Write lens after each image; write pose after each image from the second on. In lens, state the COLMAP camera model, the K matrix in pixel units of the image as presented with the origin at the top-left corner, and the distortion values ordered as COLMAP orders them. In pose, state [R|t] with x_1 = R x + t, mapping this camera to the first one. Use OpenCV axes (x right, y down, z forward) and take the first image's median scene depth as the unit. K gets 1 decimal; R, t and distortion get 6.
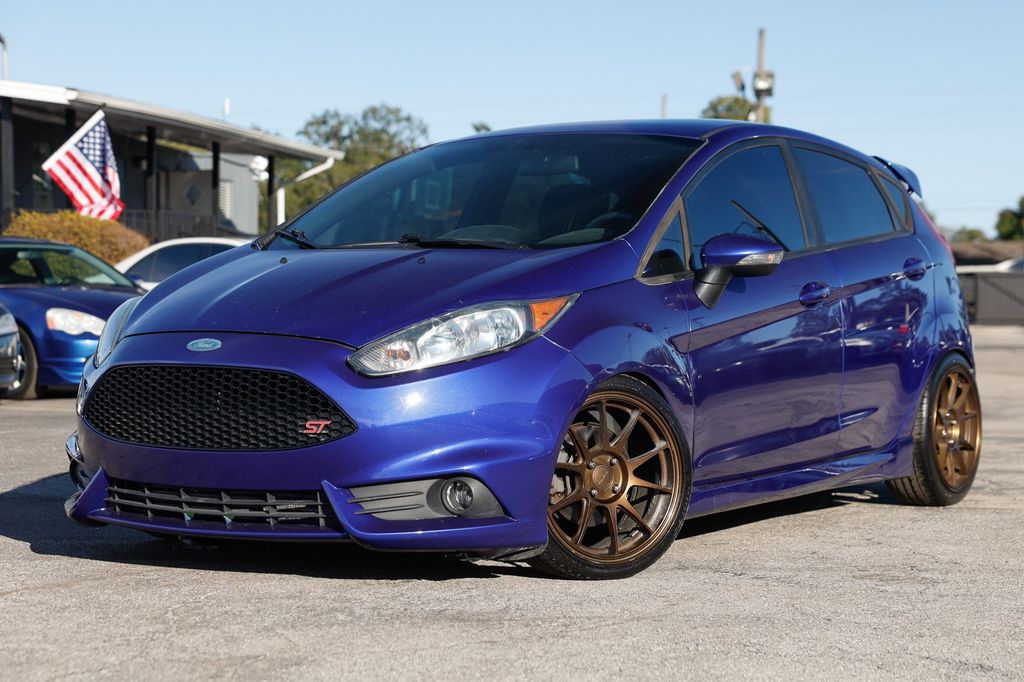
lens RADIAL K [[2384.7, 0, 488.5], [0, 2384.7, 319.2], [0, 0, 1]] dist [0.639913, 0.000000]
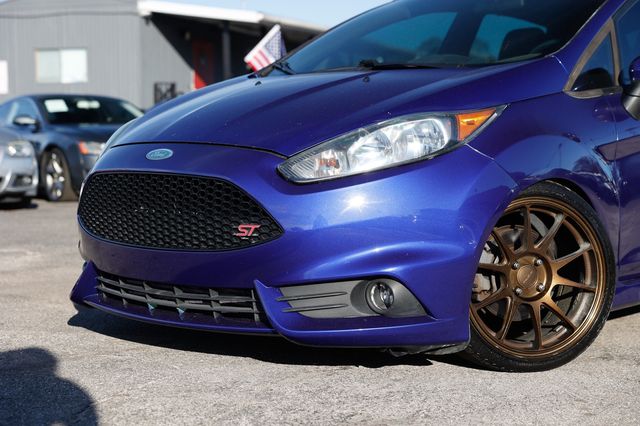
lens RADIAL K [[1220.2, 0, 318.8], [0, 1220.2, 211.3], [0, 0, 1]] dist [0.339715, 0.000000]
pose [[0.985600, 0.004752, -0.169025, 0.049204], [0.003493, 0.998819, 0.048451, 0.009627], [0.169055, -0.048344, 0.984420, 0.444904]]
